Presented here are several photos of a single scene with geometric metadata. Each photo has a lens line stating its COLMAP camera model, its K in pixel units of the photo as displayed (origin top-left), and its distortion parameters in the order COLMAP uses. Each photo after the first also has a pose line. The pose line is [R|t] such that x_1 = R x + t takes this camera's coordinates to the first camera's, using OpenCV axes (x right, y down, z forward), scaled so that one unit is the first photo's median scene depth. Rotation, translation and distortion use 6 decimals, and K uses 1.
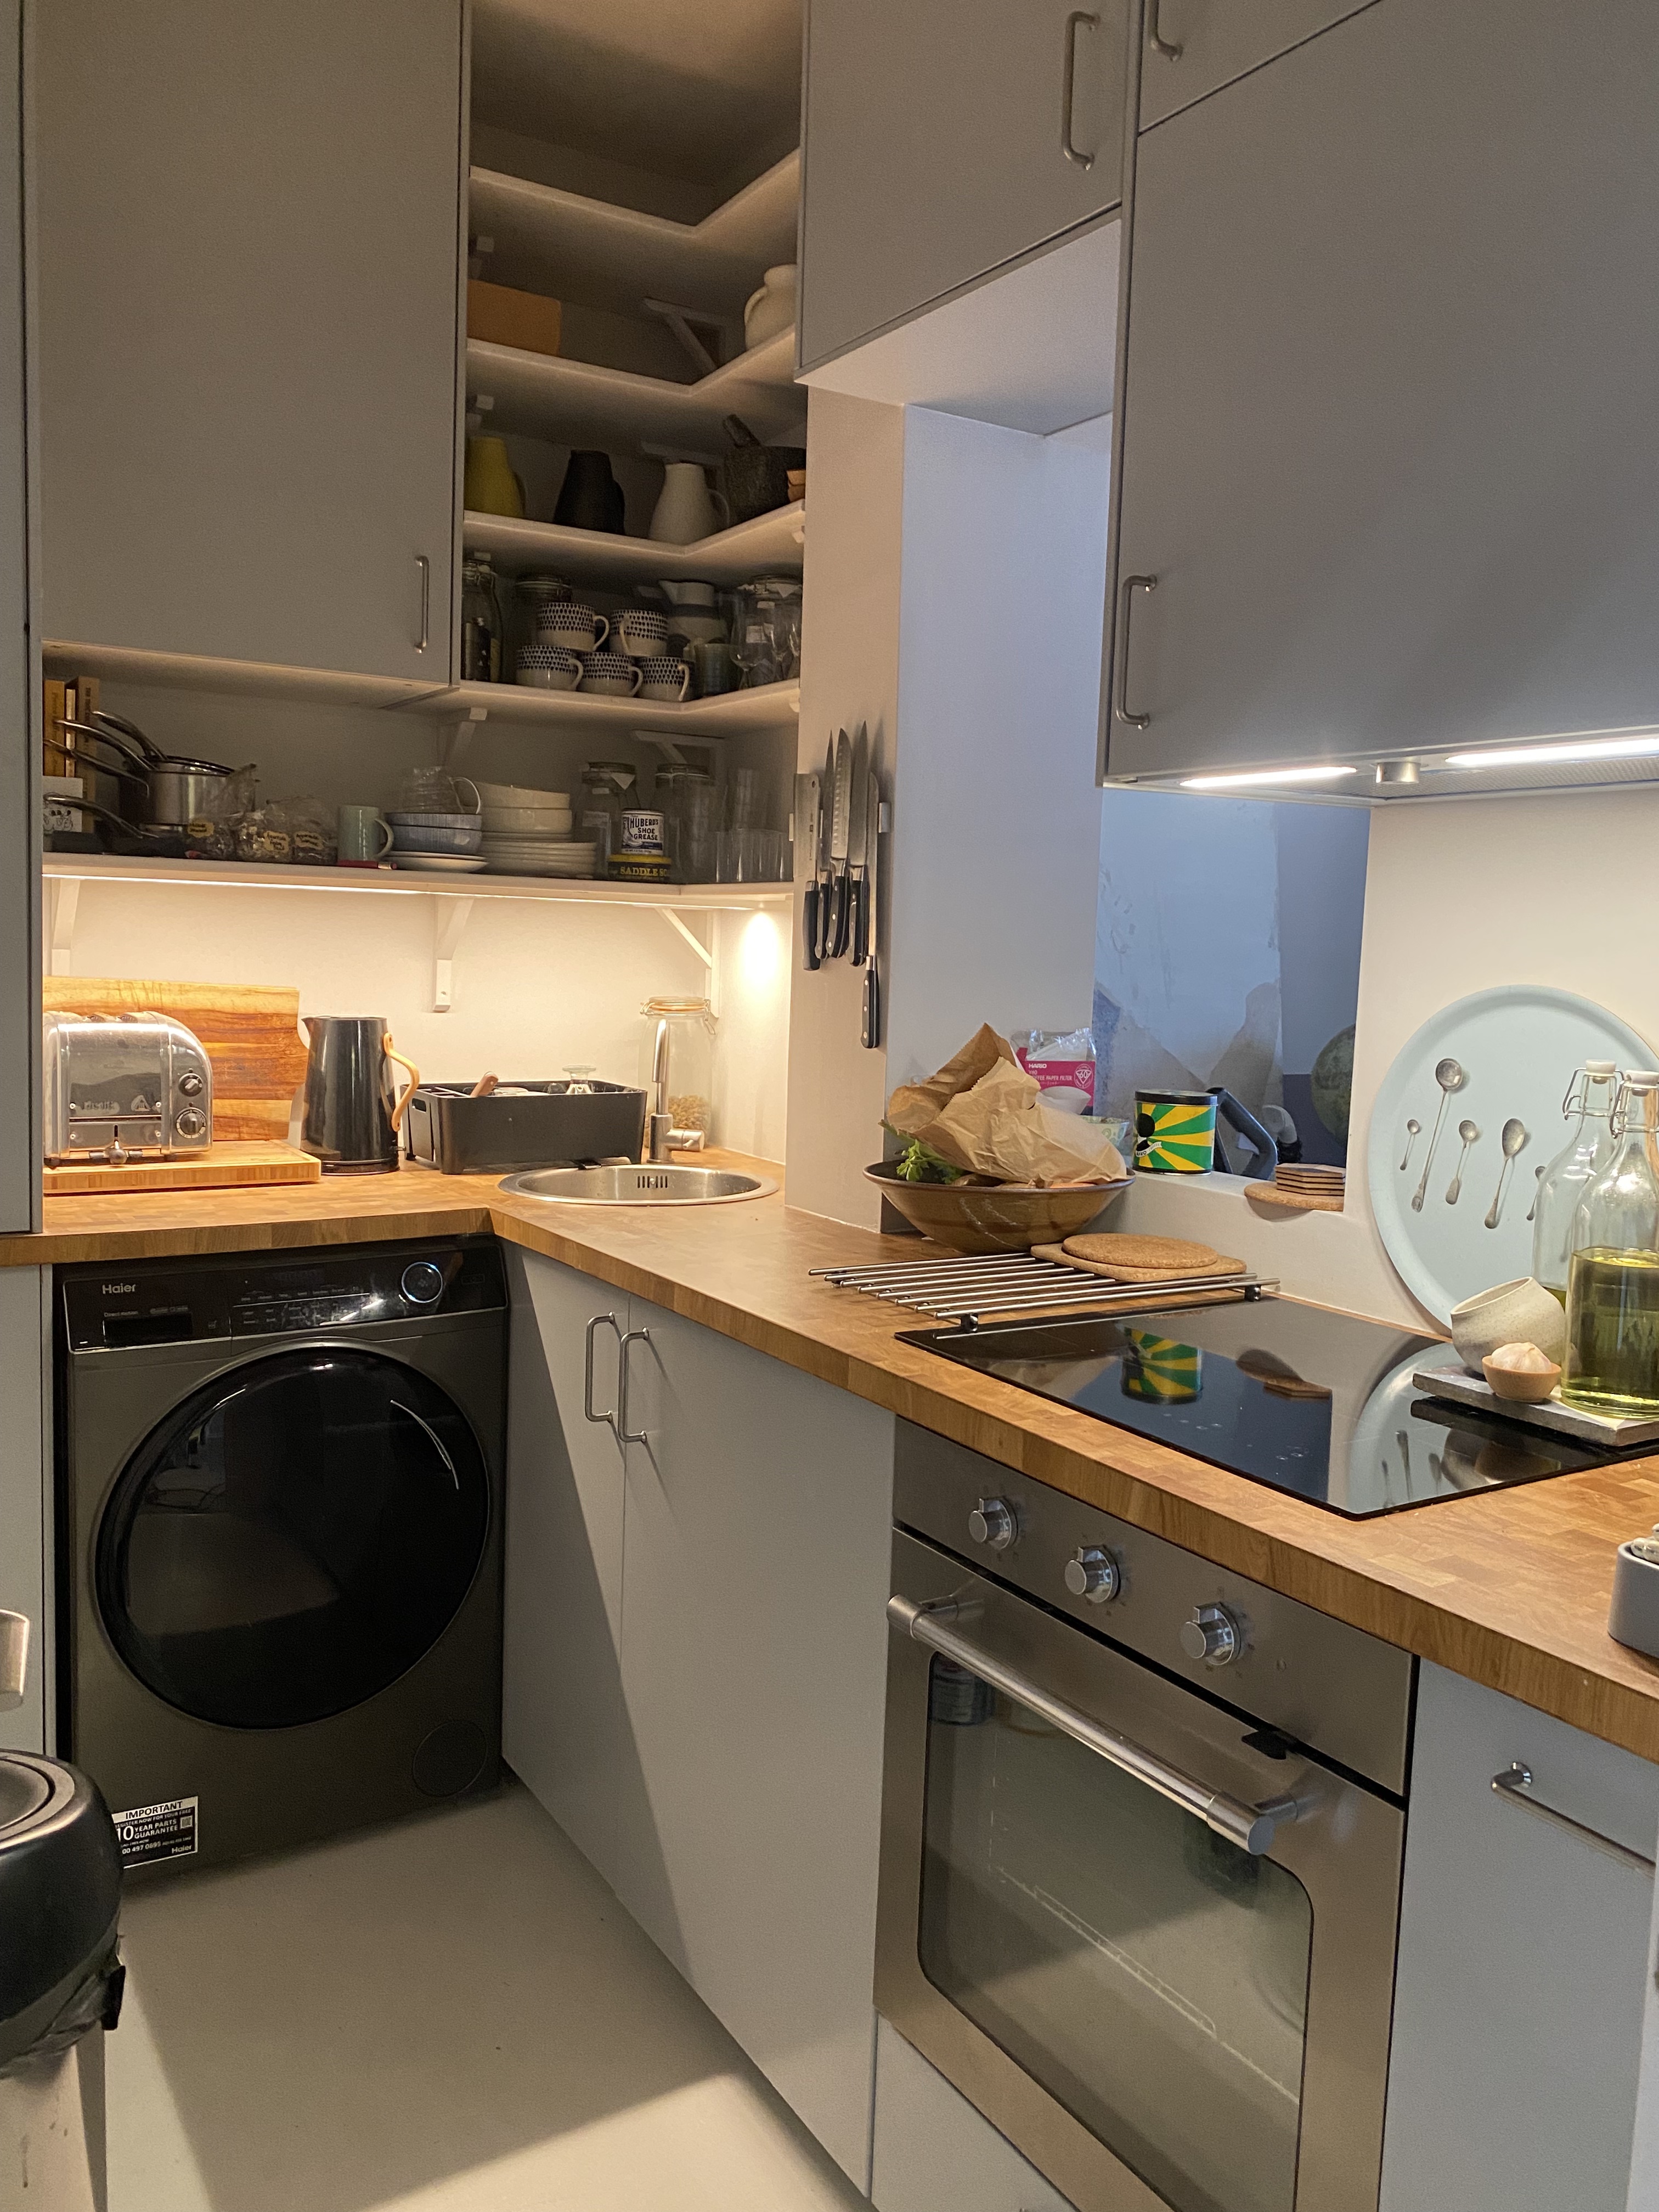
lens RADIAL K [[1680.4, 0, 821.3], [0, 1680.4, 1104.6], [0, 0, 1]] dist [0.045825, -0.000661]
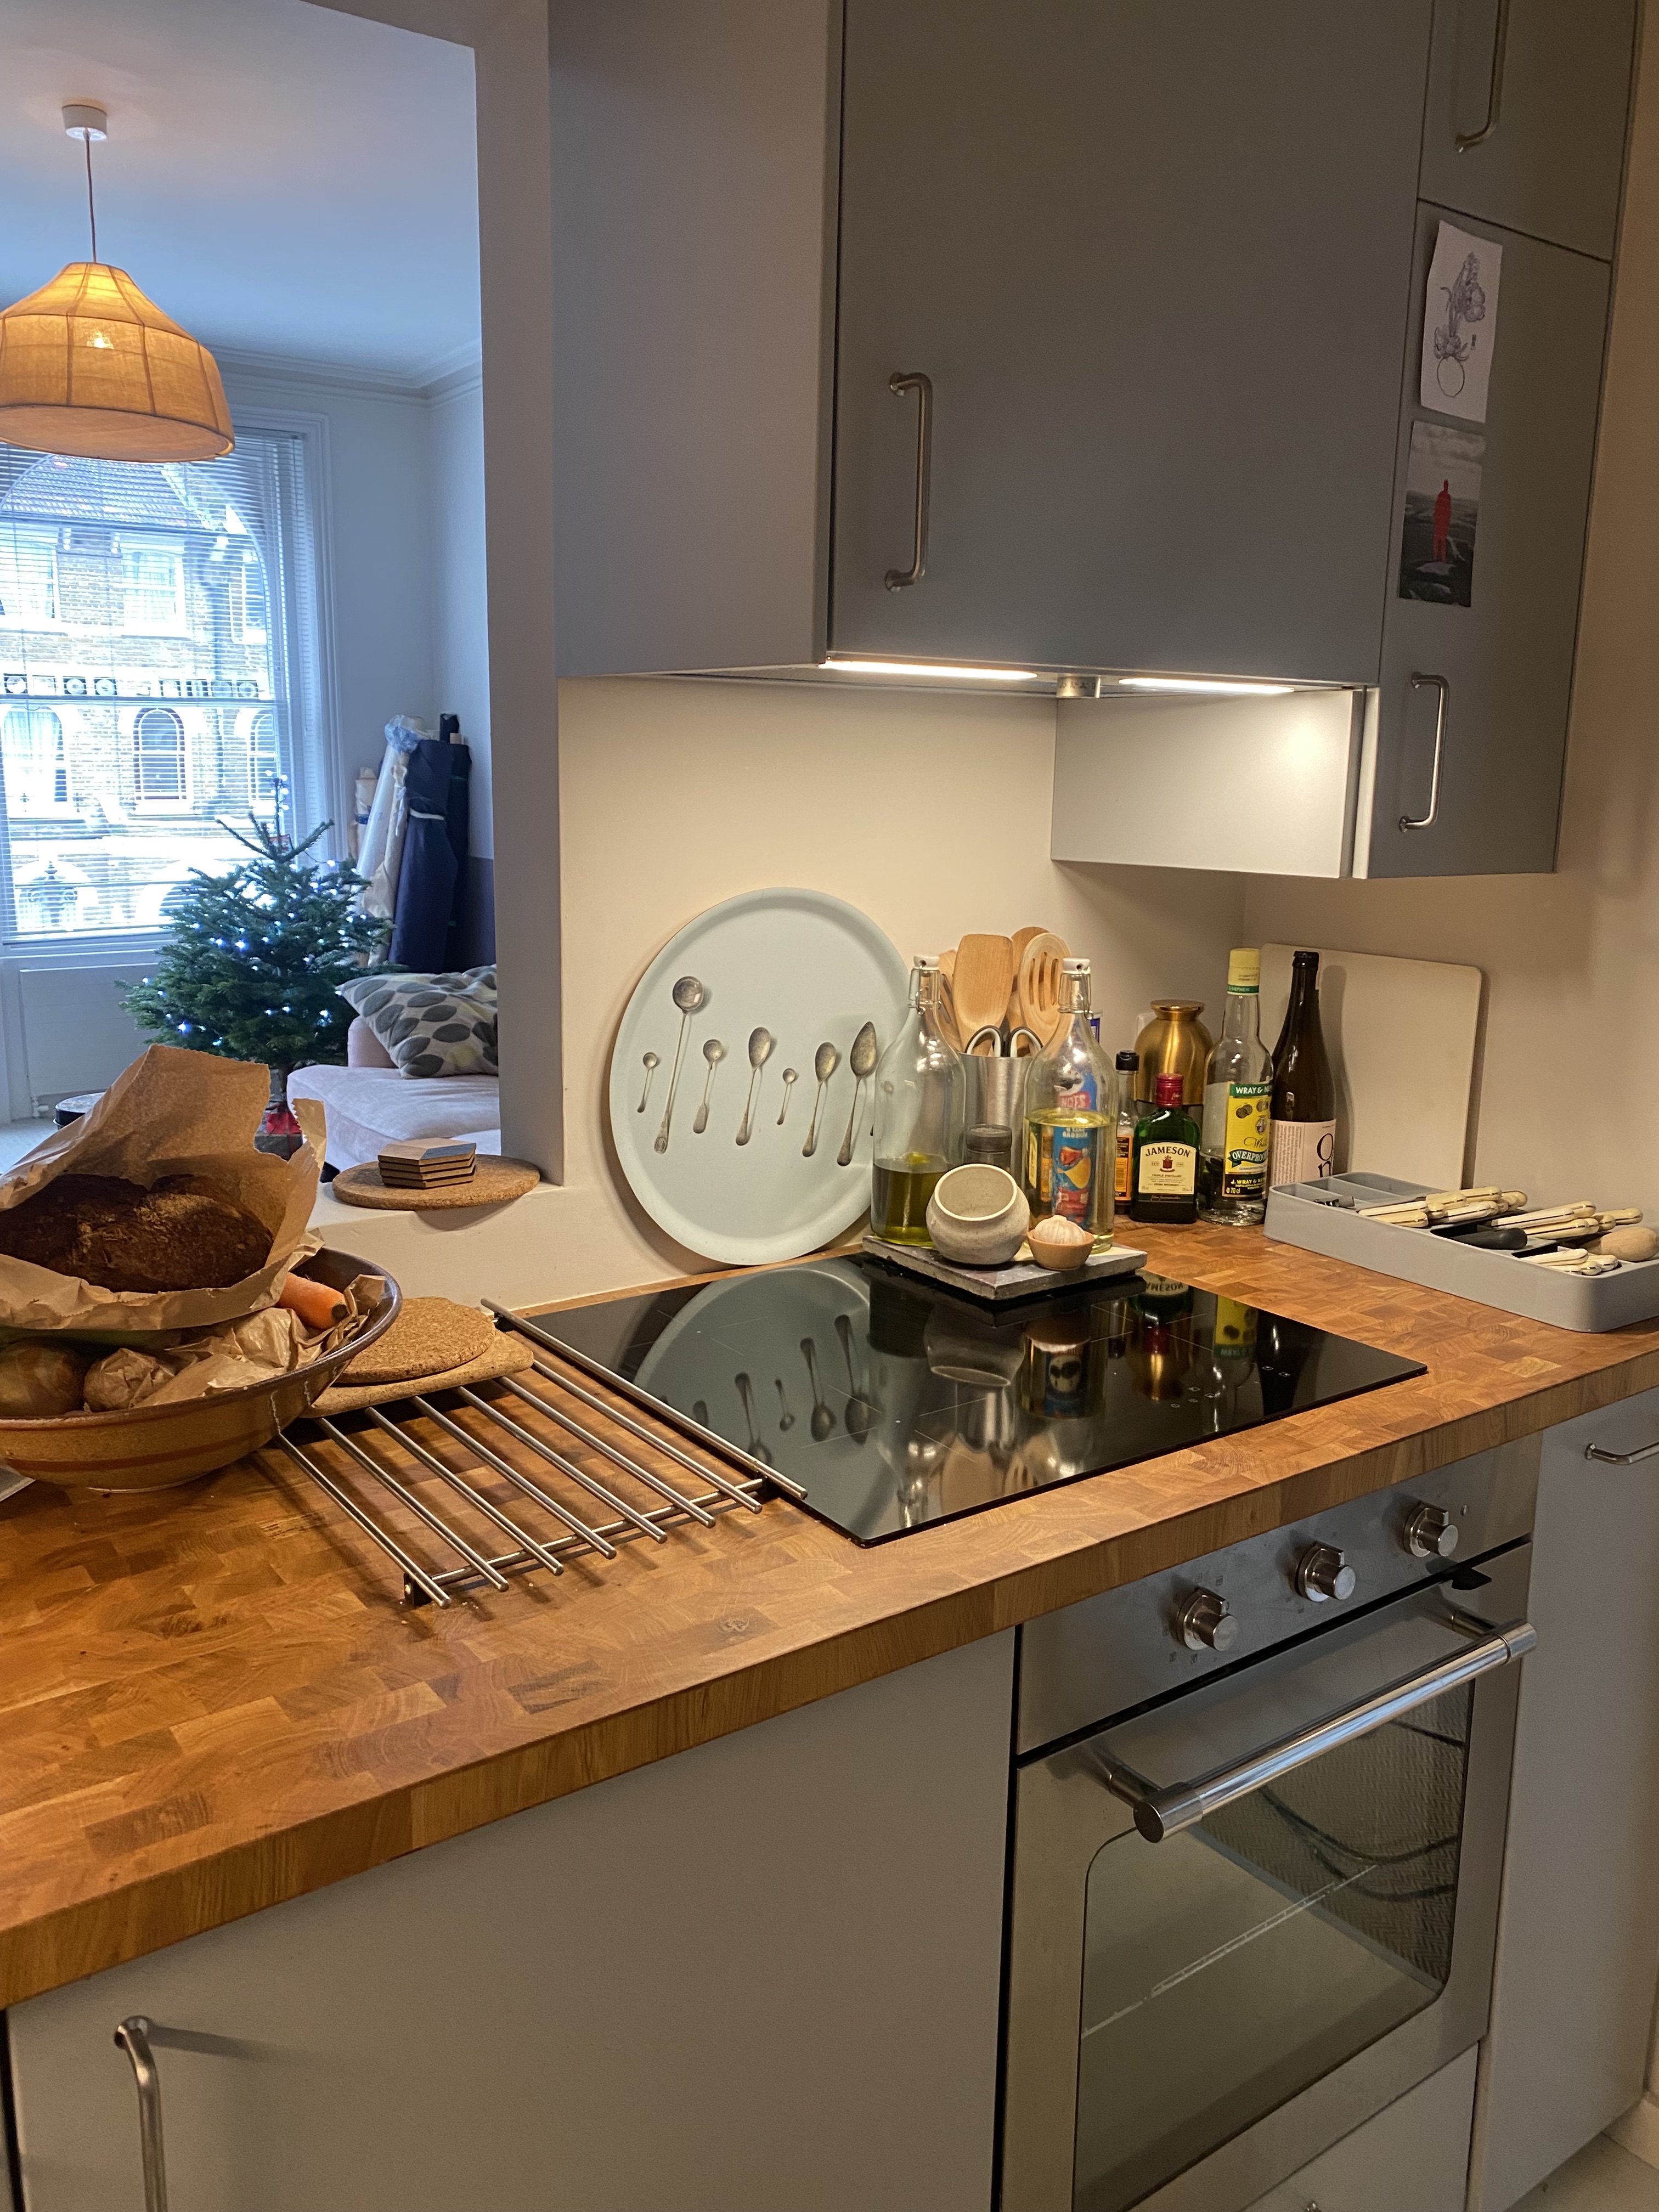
lens RADIAL K [[1680.4, 0, 818.6], [0, 1680.4, 1106.2], [0, 0, 1]] dist [0.045825, -0.000661]
pose [[-0.062012, -0.235704, 0.969844, -0.521767], [0.080826, 0.967337, 0.240263, -0.172699], [-0.994797, 0.093288, -0.040936, 0.999288]]
